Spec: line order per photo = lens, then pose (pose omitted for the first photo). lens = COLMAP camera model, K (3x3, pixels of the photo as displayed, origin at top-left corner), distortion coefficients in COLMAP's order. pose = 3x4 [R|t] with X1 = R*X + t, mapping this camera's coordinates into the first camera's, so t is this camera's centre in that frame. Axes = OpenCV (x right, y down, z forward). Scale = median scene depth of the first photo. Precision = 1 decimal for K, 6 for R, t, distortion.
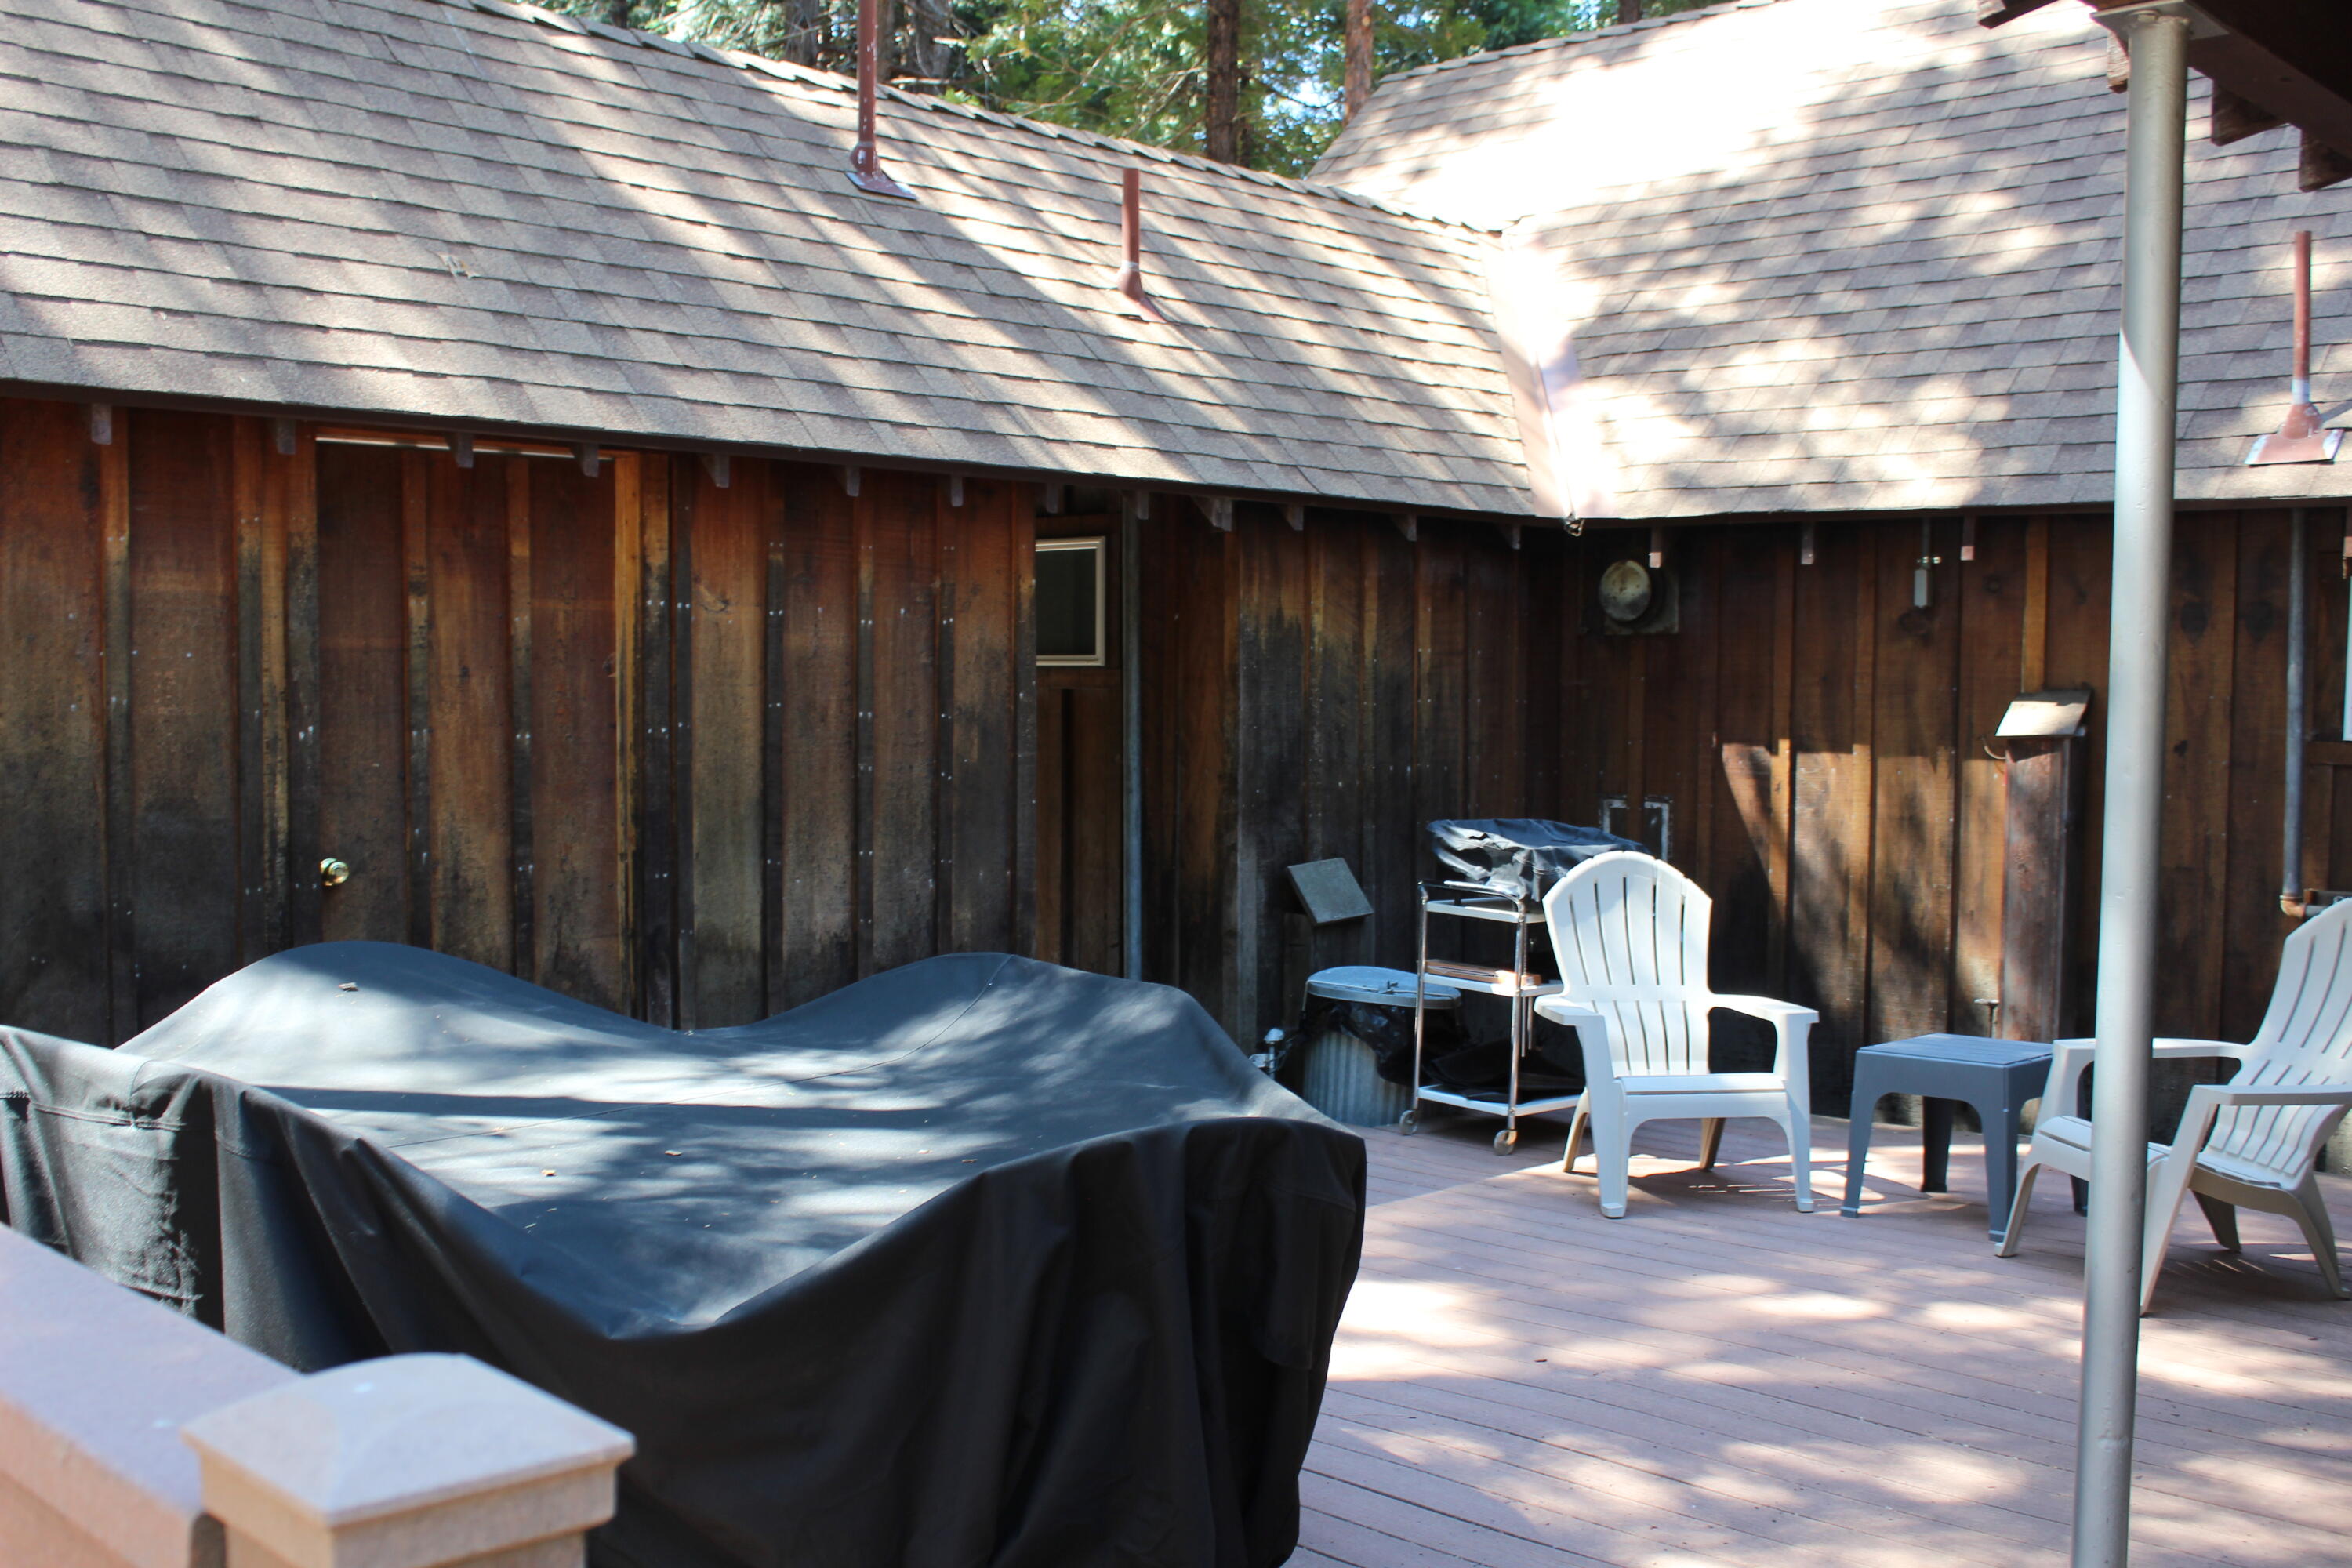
lens RADIAL K [[2276.9, 0, 1179.4], [0, 2276.9, 845.0], [0, 0, 1]] dist [-0.138377, 0.135198]
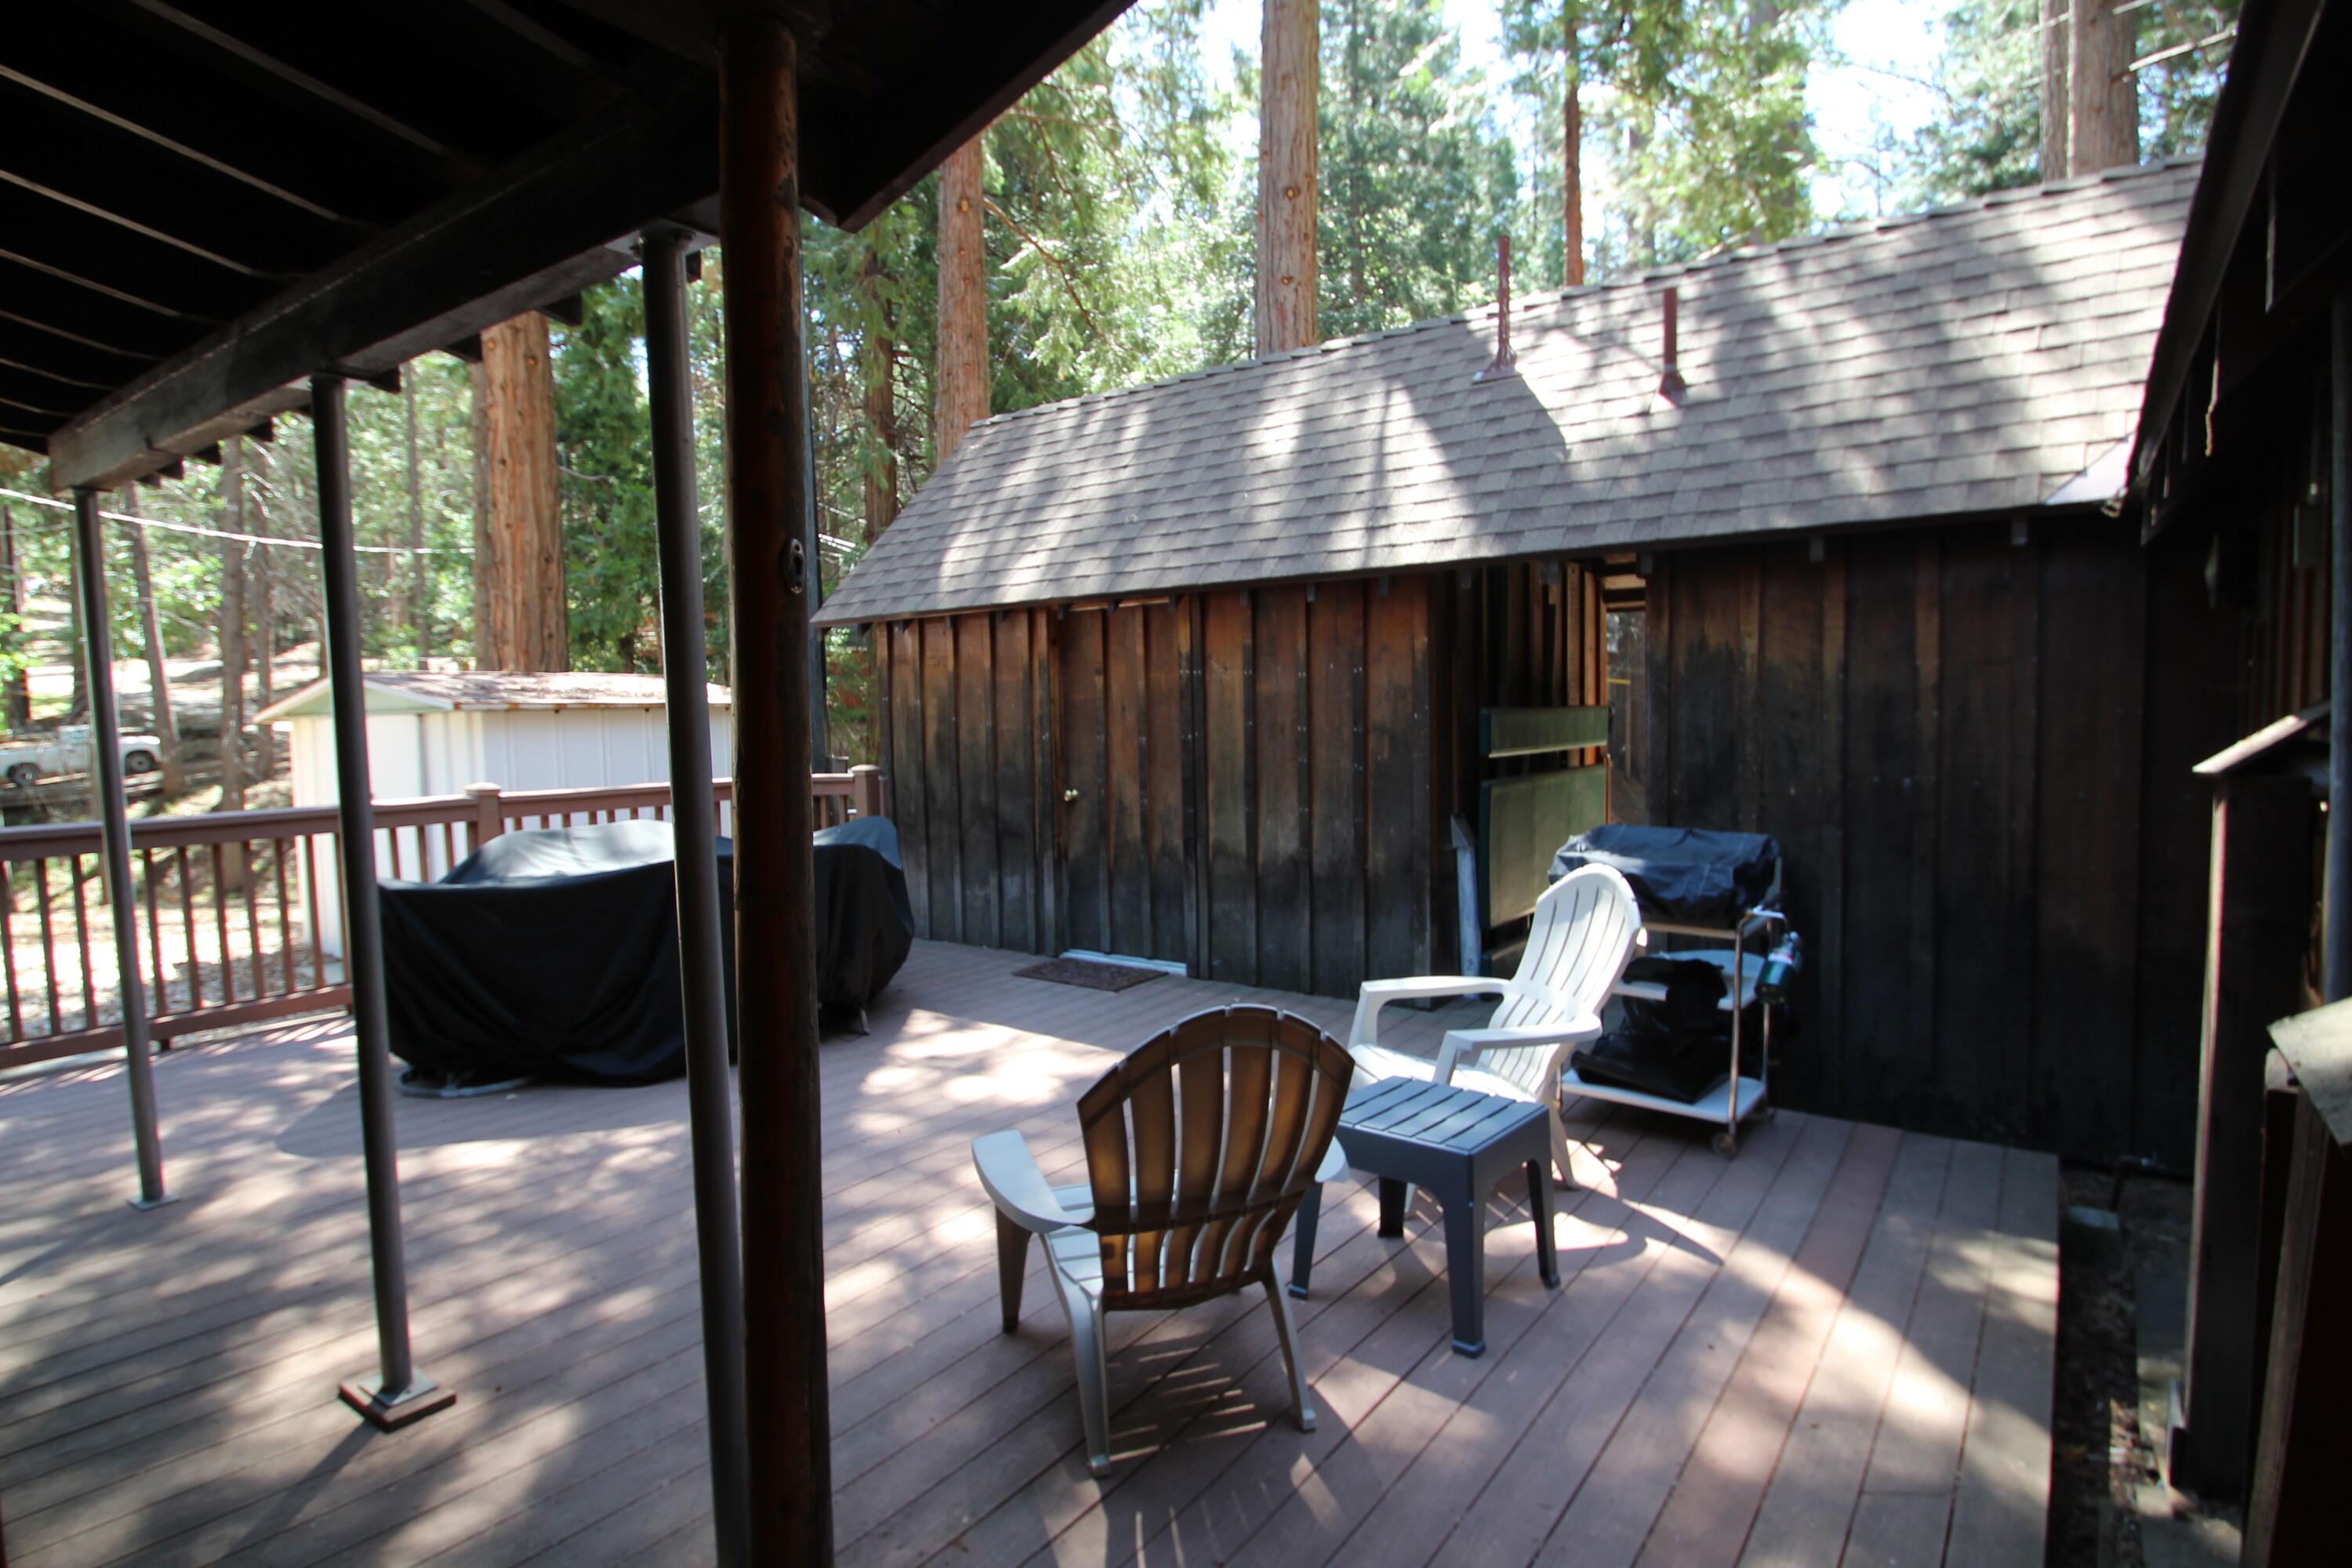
lens RADIAL K [[1228.3, 0, 1157.7], [0, 1228.3, 810.8], [0, 0, 1]] dist [-0.028117, -0.000111]
pose [[0.142438, 0.074347, -0.987008, 0.753203], [-0.045221, 0.996623, 0.068546, -0.053715], [0.988770, 0.034870, 0.145319, 0.756616]]
